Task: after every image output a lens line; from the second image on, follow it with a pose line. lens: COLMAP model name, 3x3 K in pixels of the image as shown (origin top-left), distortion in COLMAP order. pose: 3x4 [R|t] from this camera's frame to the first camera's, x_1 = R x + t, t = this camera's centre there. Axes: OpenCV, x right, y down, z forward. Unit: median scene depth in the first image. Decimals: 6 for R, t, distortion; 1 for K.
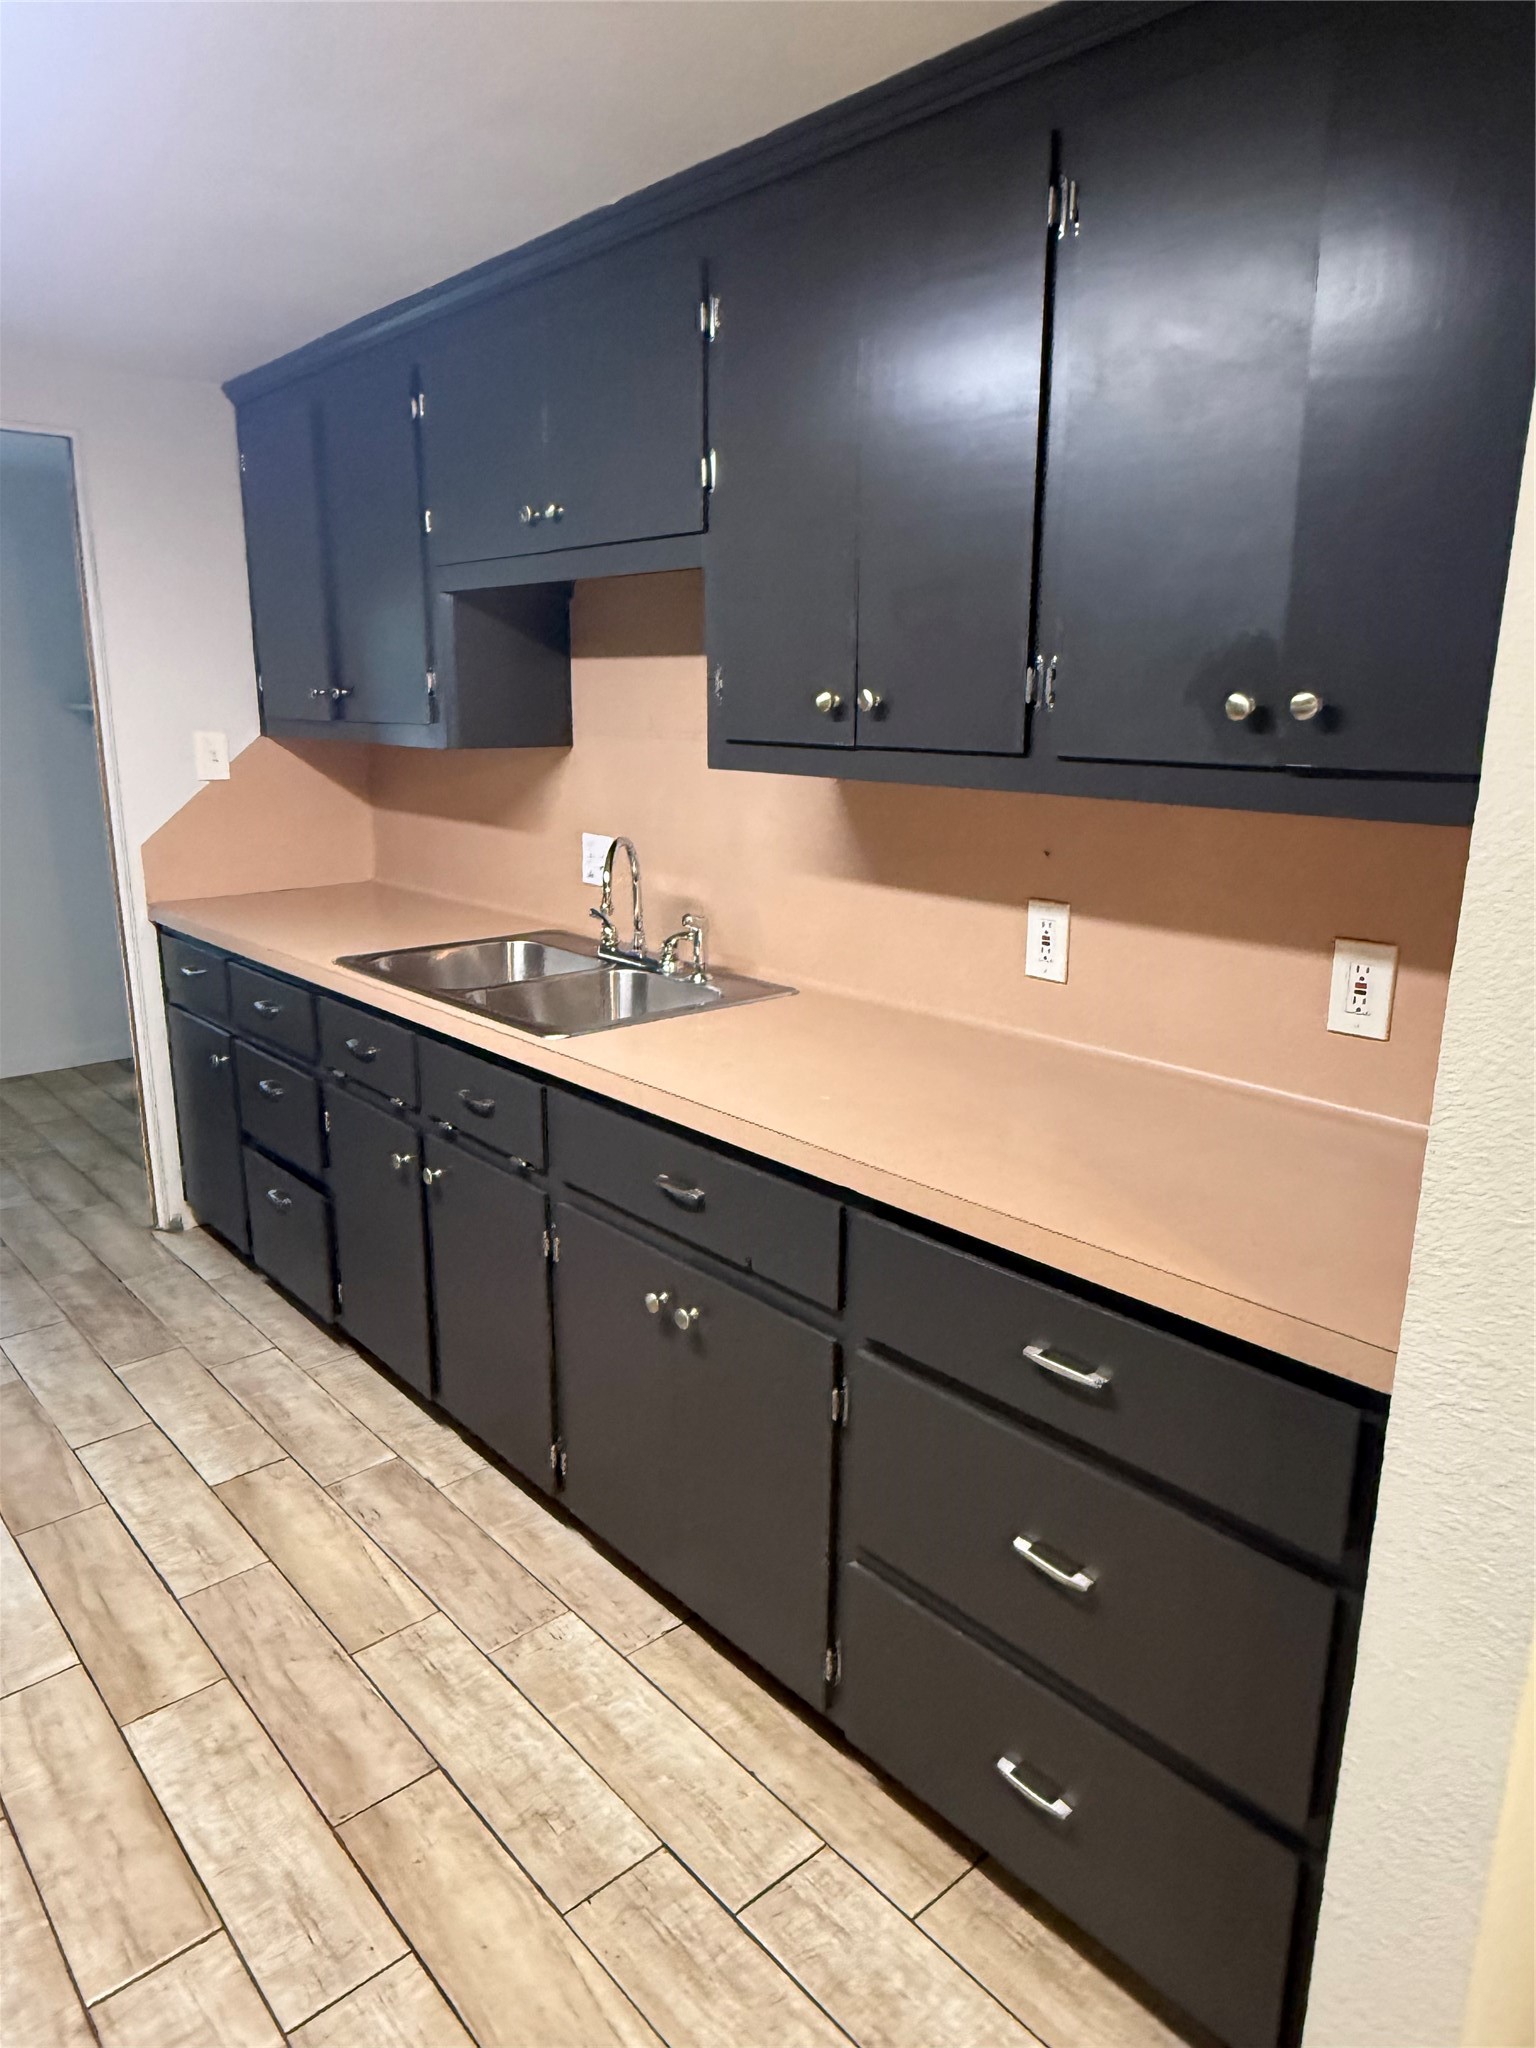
lens RADIAL K [[1323.7, 0, 757.7], [0, 1323.7, 1017.8], [0, 0, 1]] dist [-0.007250, 0.005760]
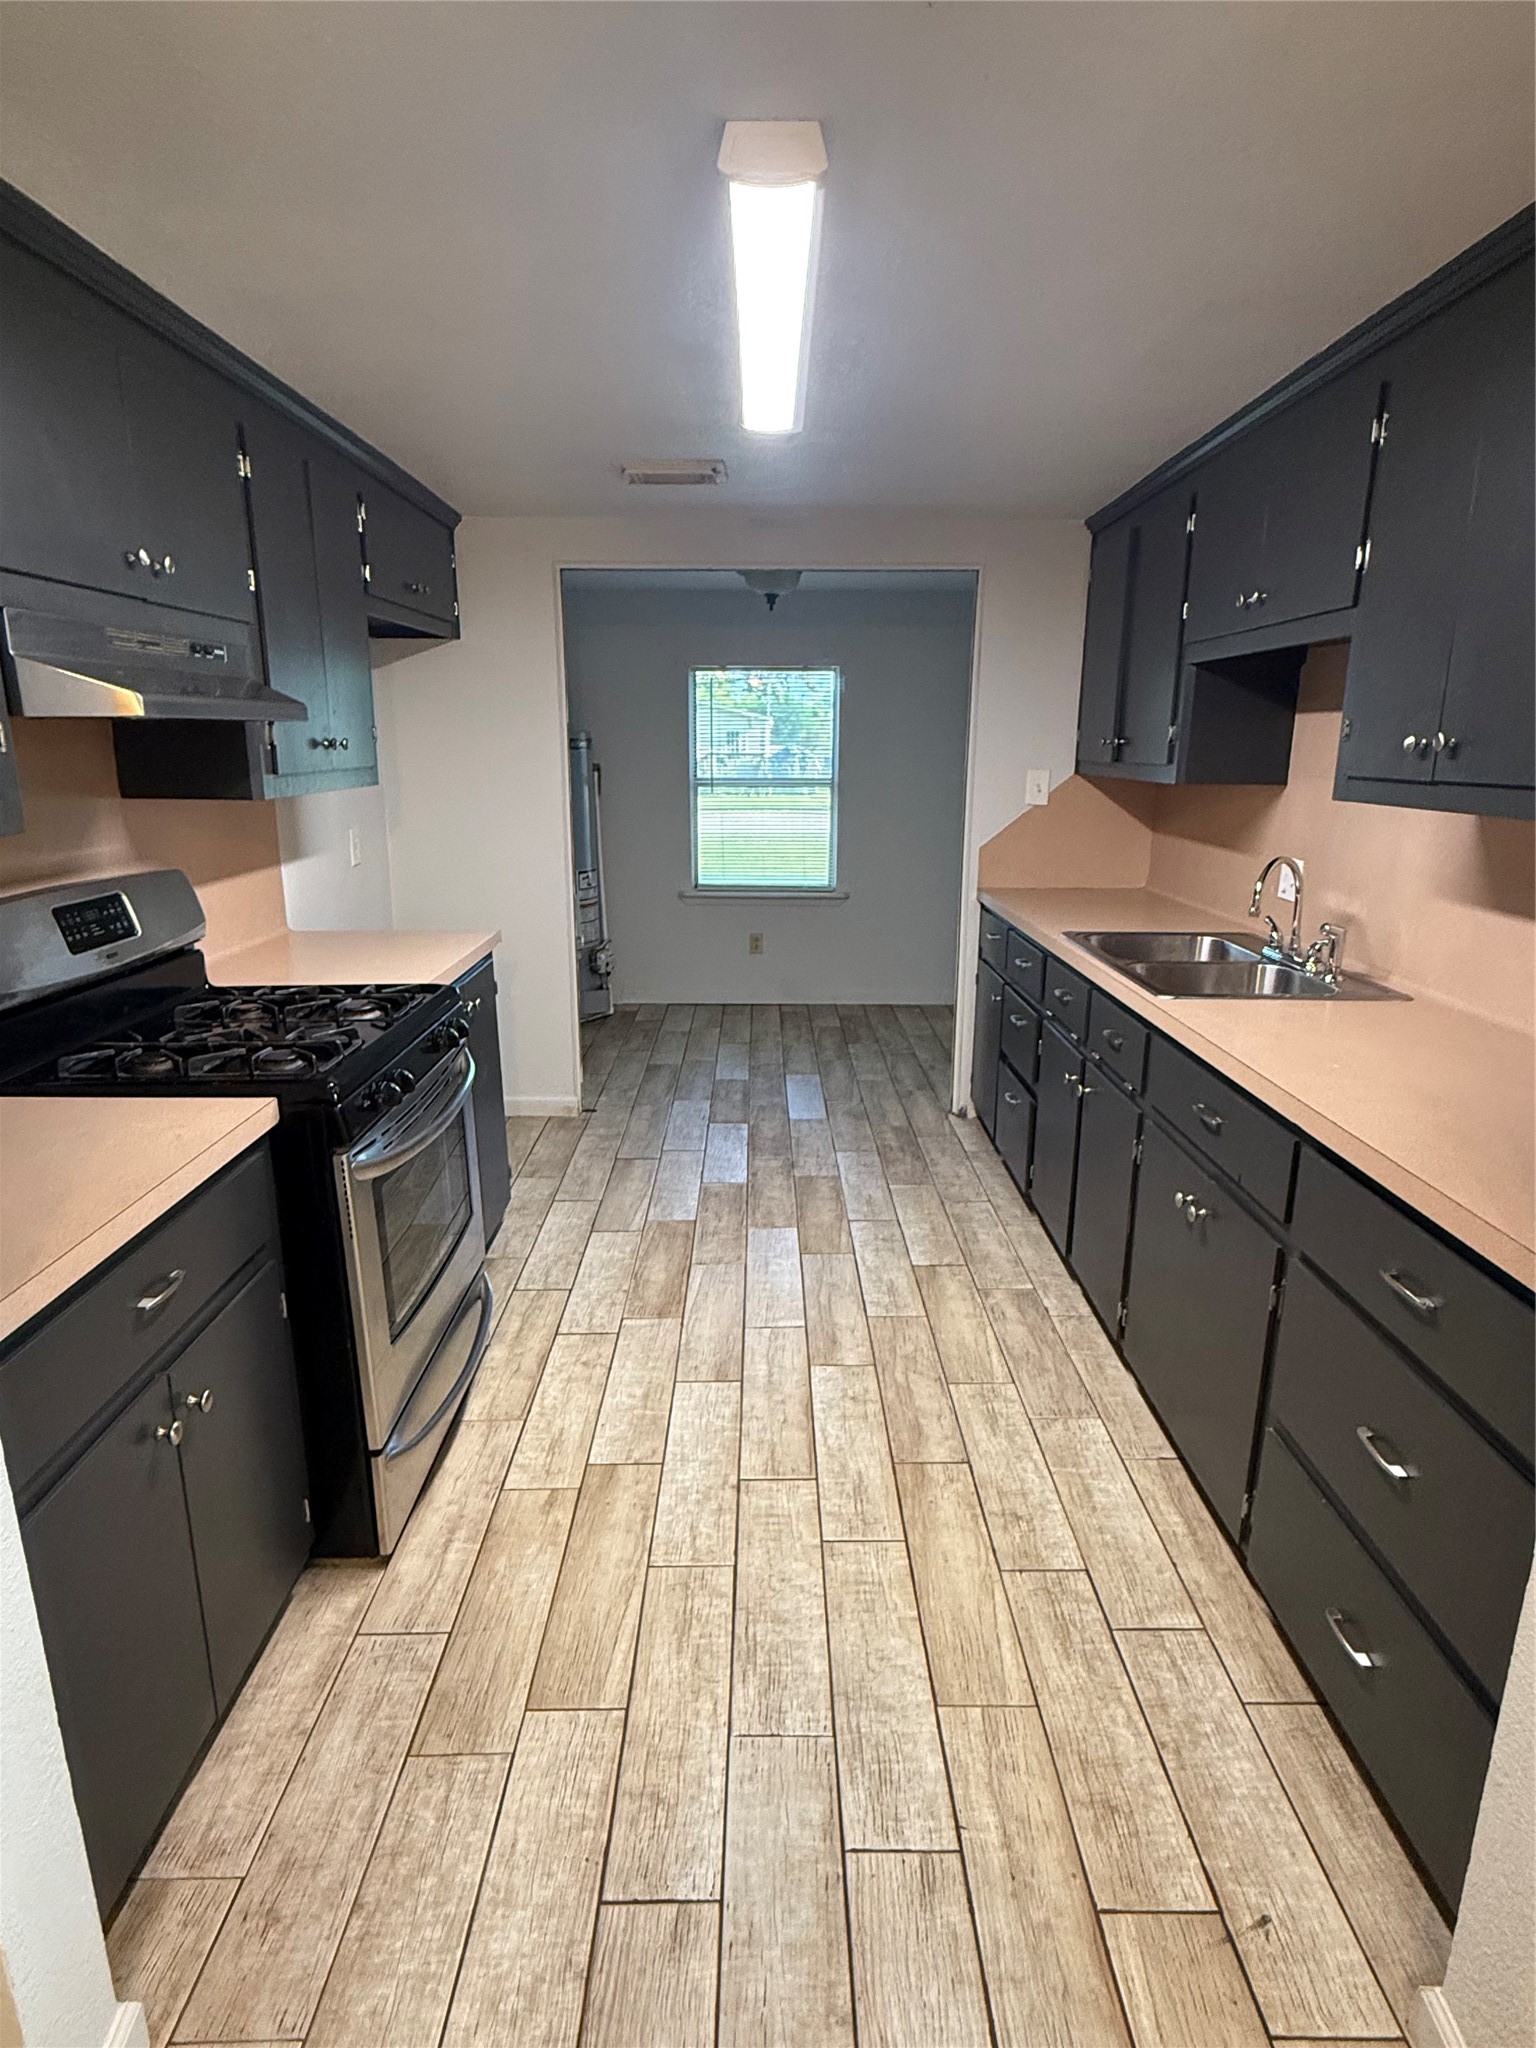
lens RADIAL K [[1103.8, 0, 778.7], [0, 1103.8, 1022.8], [0, 0, 1]] dist [-0.015865, -0.001537]
pose [[0.756215, 0.157914, -0.634982, 0.258887], [-0.157293, 0.985856, 0.057849, 0.037002], [0.635136, 0.056132, 0.770358, -0.096388]]
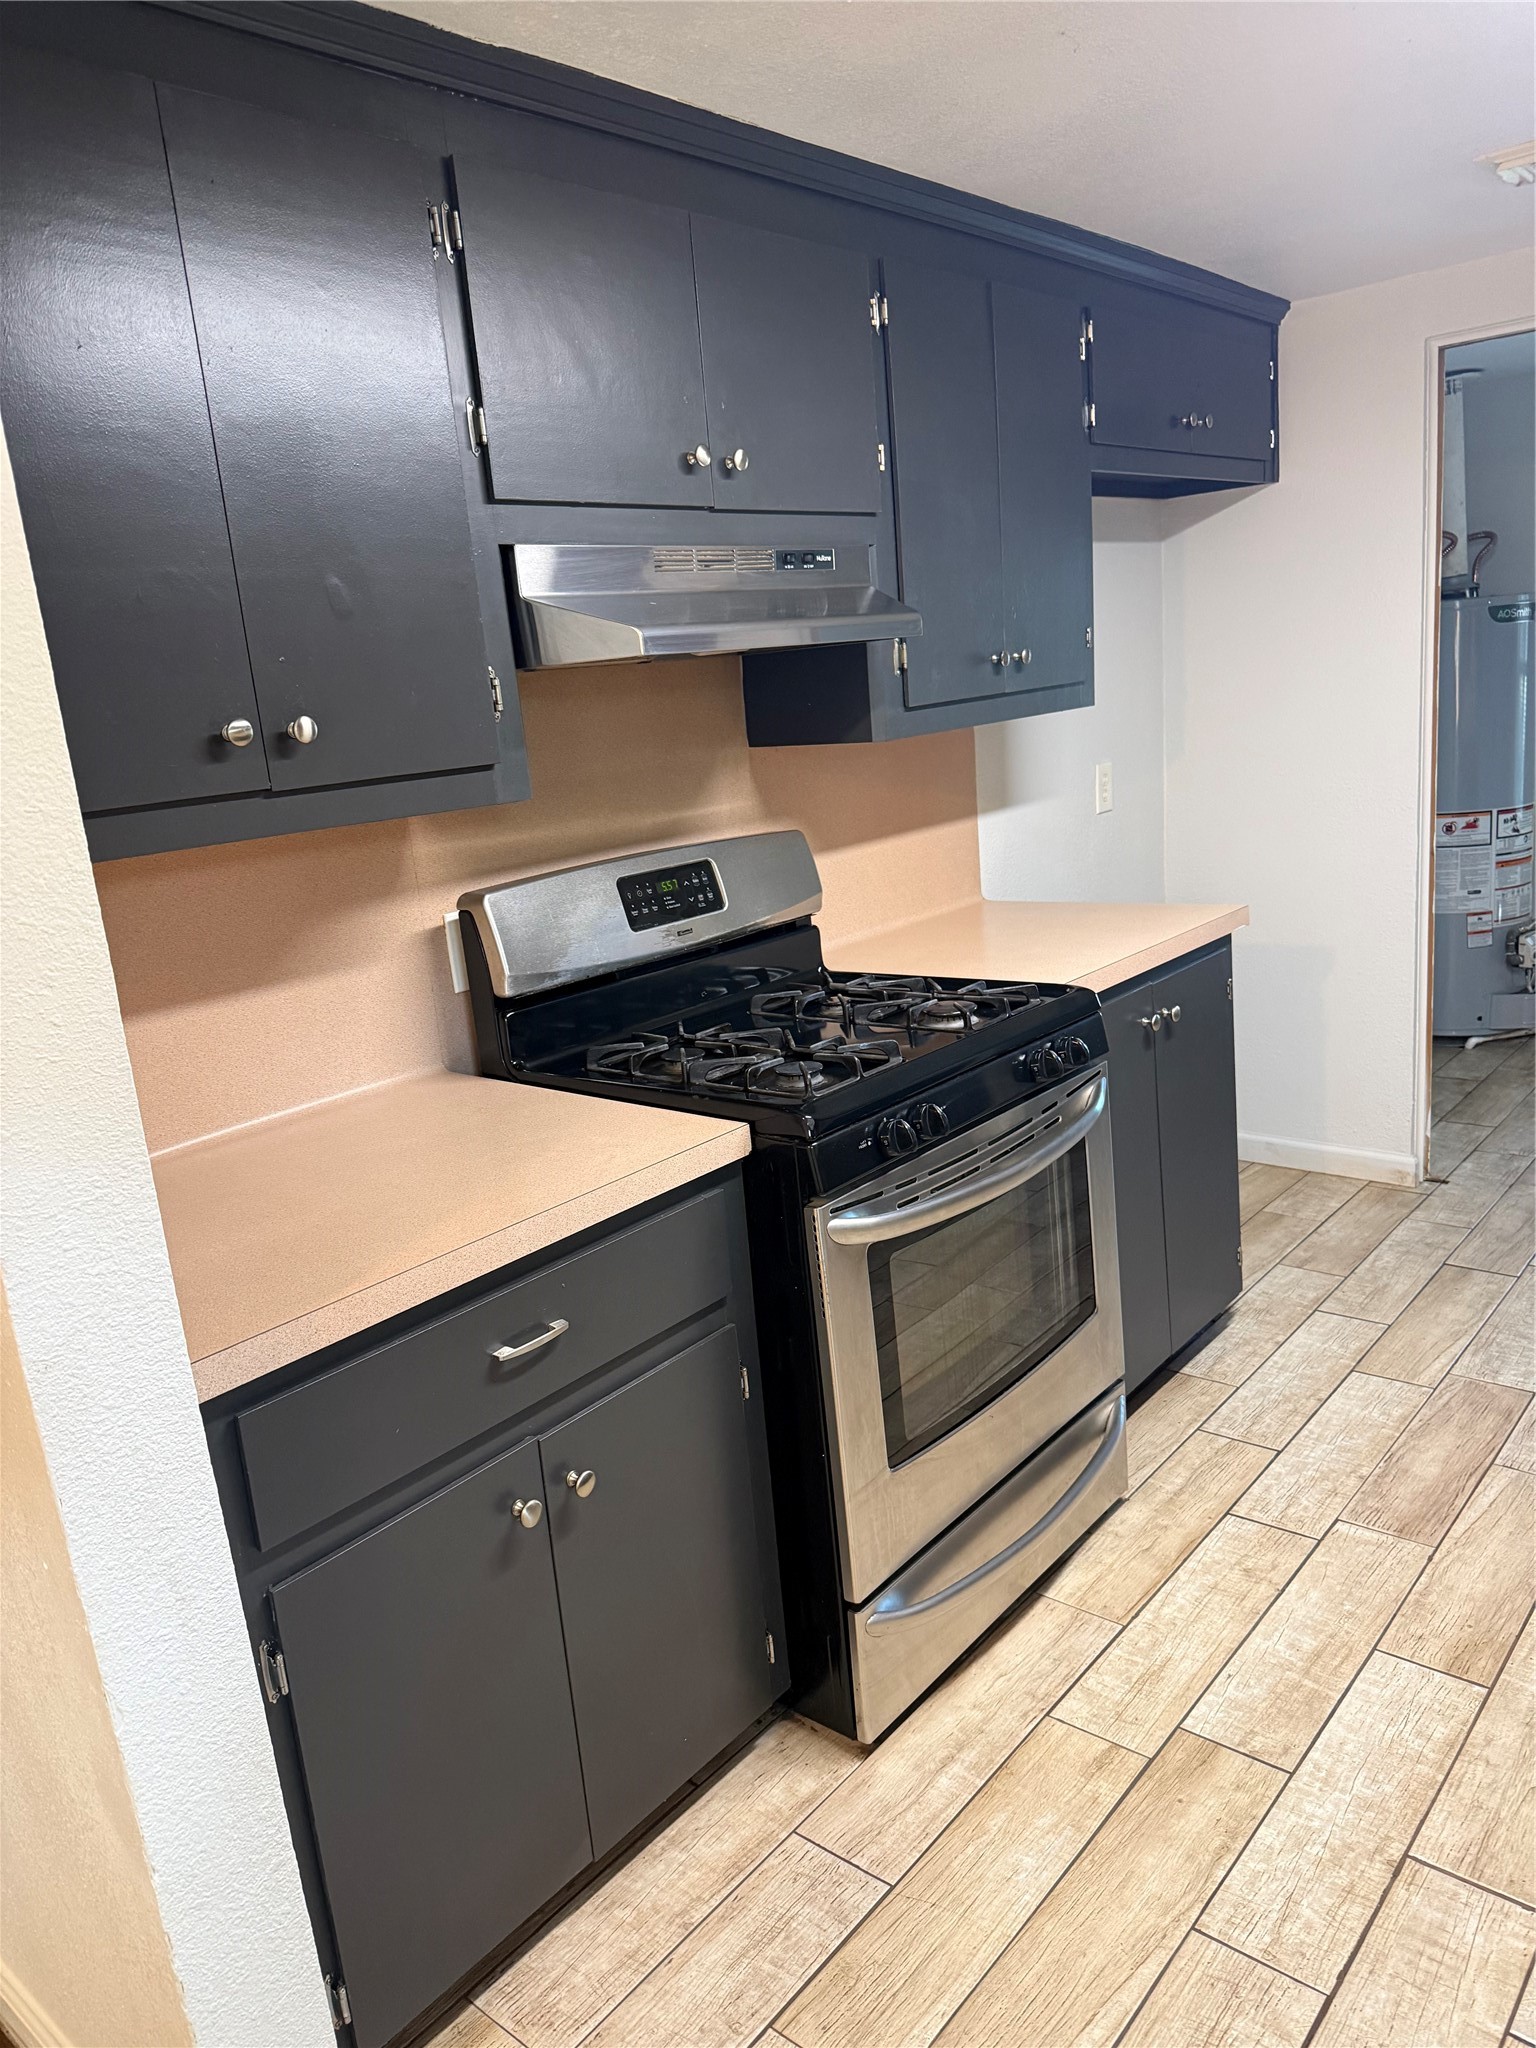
lens RADIAL K [[1444.4, 0, 755.6], [0, 1444.4, 1031.6], [0, 0, 1]] dist [0.007298, -0.023005]
pose [[0.120119, 0.209392, -0.970426, 0.277893], [-0.145310, 0.970684, 0.191461, -0.017890], [0.982068, 0.118014, 0.147024, 0.173880]]
